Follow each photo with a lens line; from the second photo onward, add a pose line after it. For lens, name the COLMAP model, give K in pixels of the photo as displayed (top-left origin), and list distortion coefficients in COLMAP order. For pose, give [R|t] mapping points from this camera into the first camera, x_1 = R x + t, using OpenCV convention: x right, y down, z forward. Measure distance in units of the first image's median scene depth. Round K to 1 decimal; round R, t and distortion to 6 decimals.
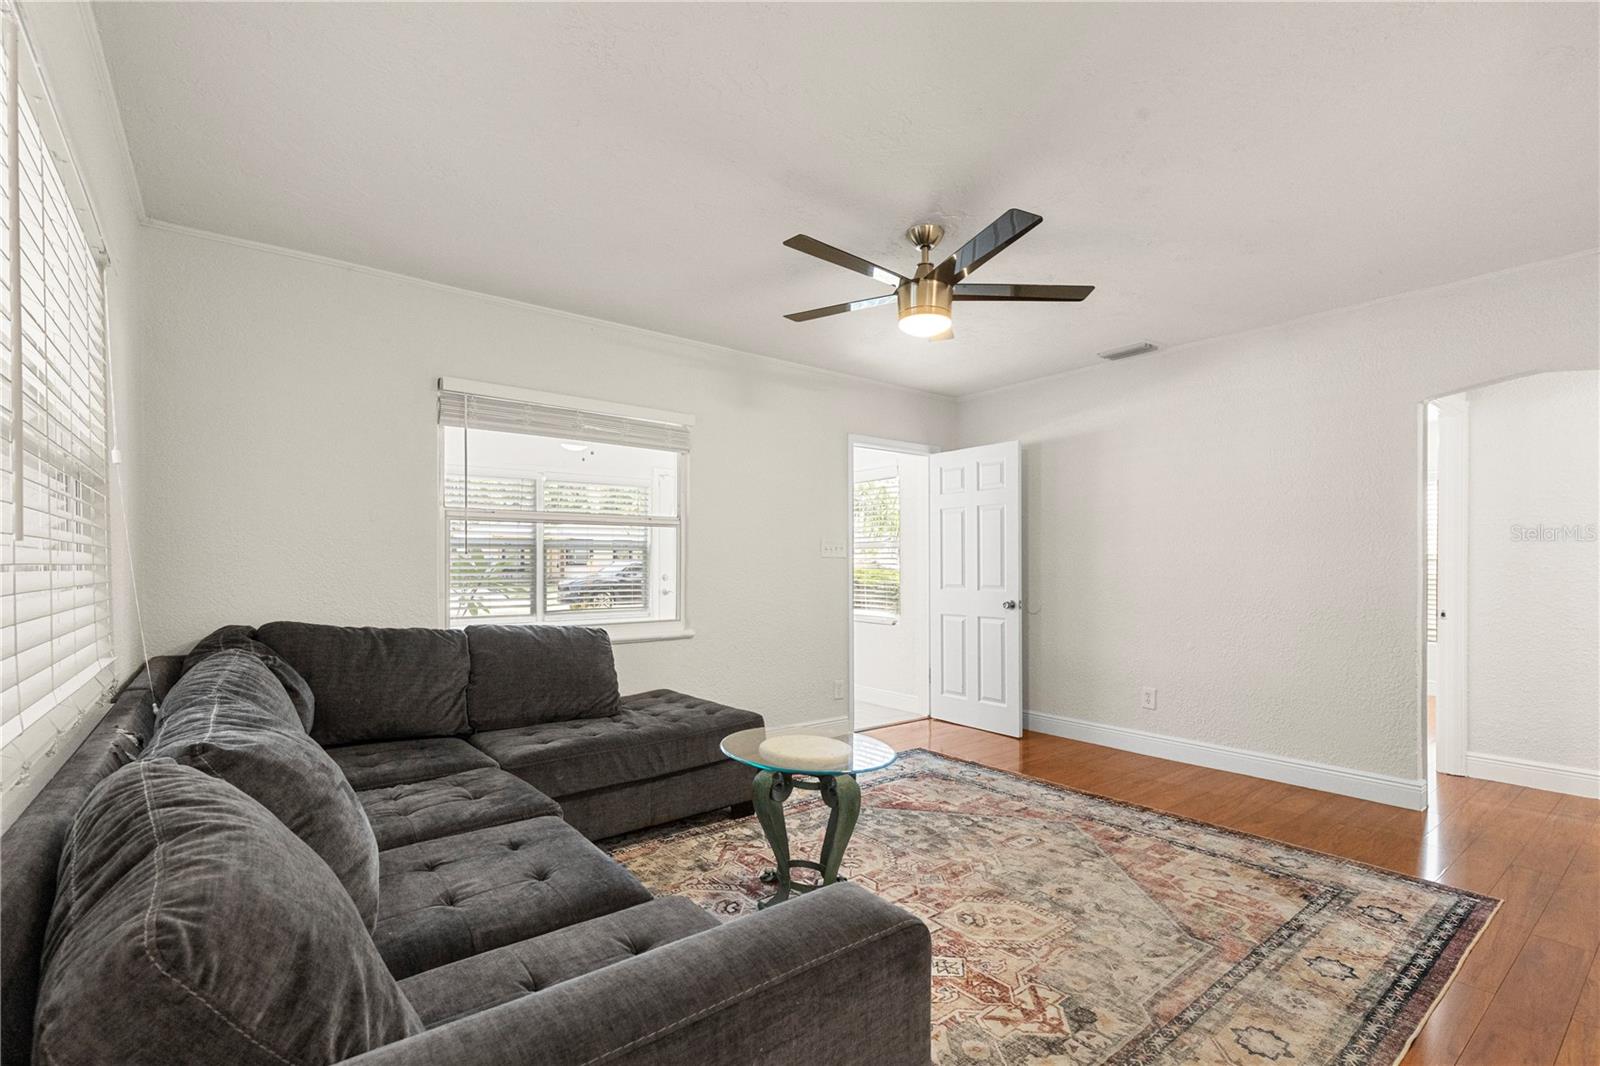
lens RADIAL K [[733.9, 0, 825.1], [0, 733.9, 536.9], [0, 0, 1]] dist [0.003985, -0.001756]
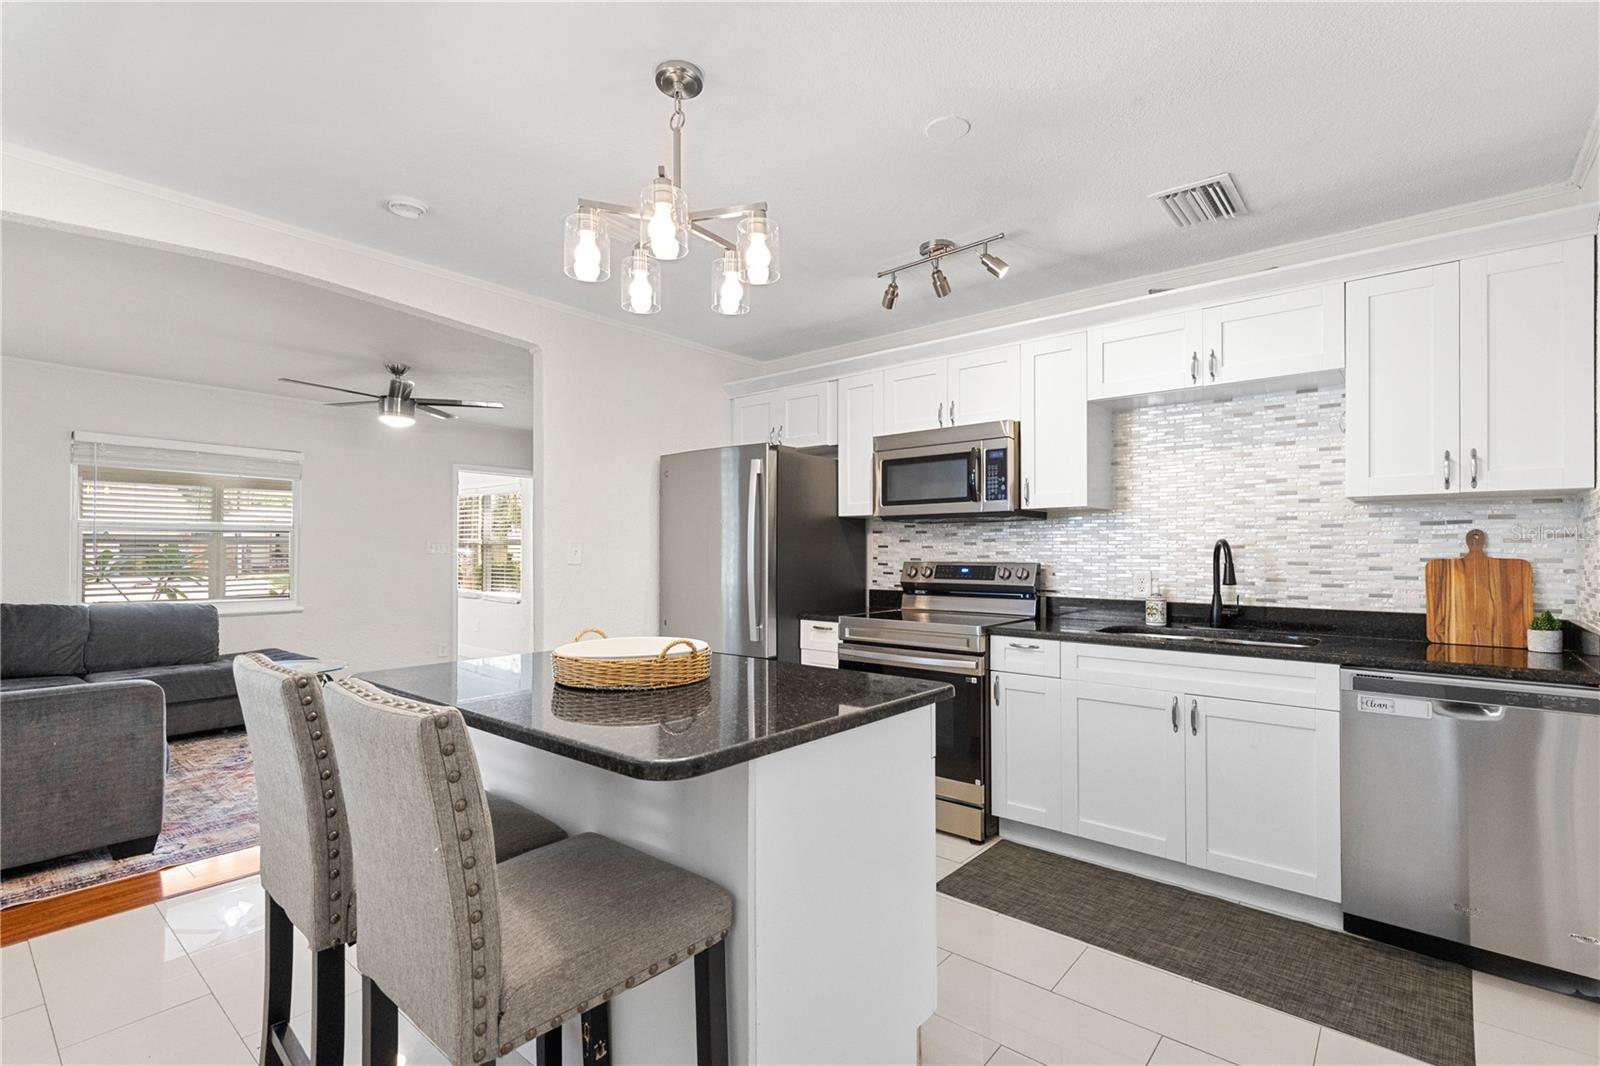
lens RADIAL K [[733.9, 0, 834.0], [0, 733.9, 540.4], [0, 0, 1]] dist [0.003985, -0.001756]
pose [[0.979689, 0.010637, 0.200241, 0.730397], [-0.015144, 0.999665, 0.020988, -0.062915], [-0.199951, -0.023594, 0.979522, -0.798750]]
